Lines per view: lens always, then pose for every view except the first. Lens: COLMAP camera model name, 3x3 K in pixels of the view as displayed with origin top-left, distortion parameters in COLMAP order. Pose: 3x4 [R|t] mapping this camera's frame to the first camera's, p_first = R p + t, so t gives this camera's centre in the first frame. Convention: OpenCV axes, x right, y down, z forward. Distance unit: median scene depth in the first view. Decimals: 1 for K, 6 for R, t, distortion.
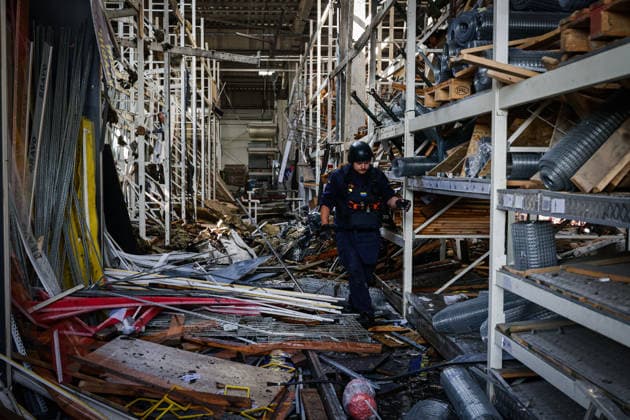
lens RADIAL K [[804.8, 0, 315.0], [0, 804.8, 210.0], [0, 0, 1]] dist [0.010275, 0.019238]
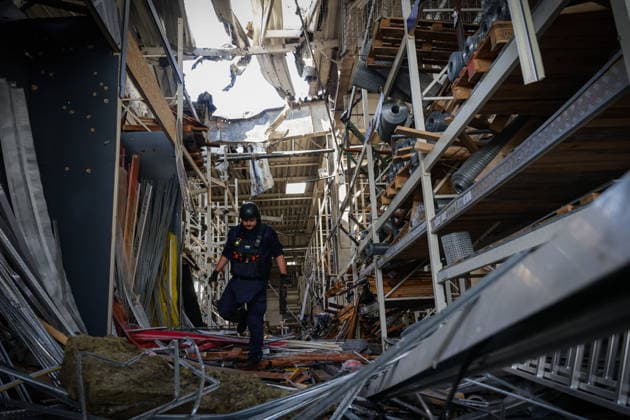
lens RADIAL K [[498.5, 0, 315.0], [0, 498.5, 210.0], [0, 0, 1]] dist [-0.001345, -0.001732]
pose [[0.998045, -0.062001, -0.007903, 0.009894], [0.057117, 0.956074, -0.287506, 0.147460], [0.025381, 0.286492, 0.957746, 0.048039]]
